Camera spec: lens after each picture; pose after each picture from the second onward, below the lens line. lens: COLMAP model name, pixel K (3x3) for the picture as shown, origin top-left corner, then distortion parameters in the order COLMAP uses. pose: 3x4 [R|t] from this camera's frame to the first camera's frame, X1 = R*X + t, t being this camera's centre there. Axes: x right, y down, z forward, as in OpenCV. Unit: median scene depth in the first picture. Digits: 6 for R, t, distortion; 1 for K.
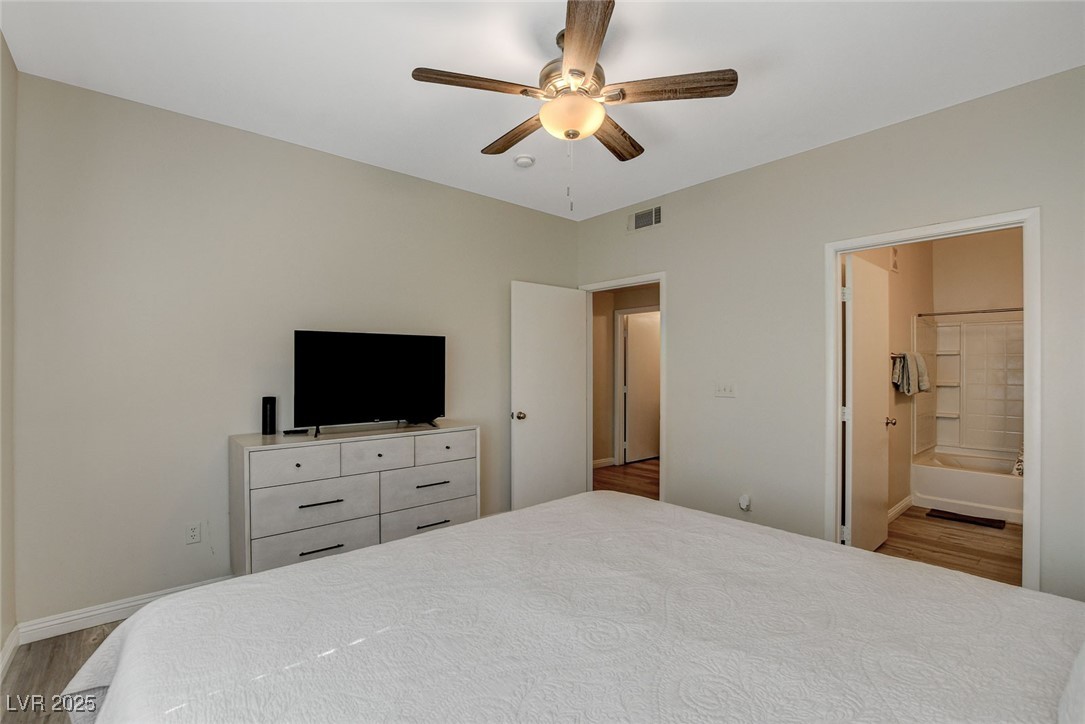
lens RADIAL K [[489.3, 0, 542.2], [0, 489.3, 368.0], [0, 0, 1]] dist [-0.027783, 0.000304]
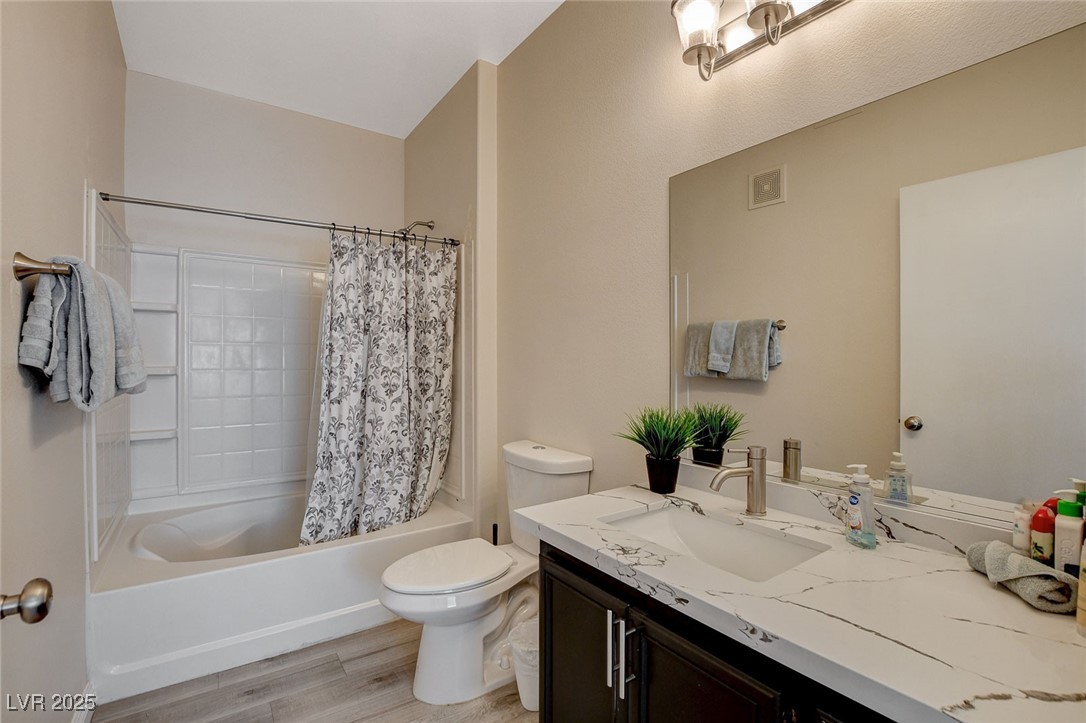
lens RADIAL K [[489.7, 0, 542.7], [0, 489.7, 367.5], [0, 0, 1]] dist [-0.027783, 0.000304]
pose [[0.109911, -0.014701, 0.993833, 0.447810], [-0.008954, 0.999835, 0.015780, 0.021392], [-0.993901, -0.010633, 0.109762, 0.615676]]
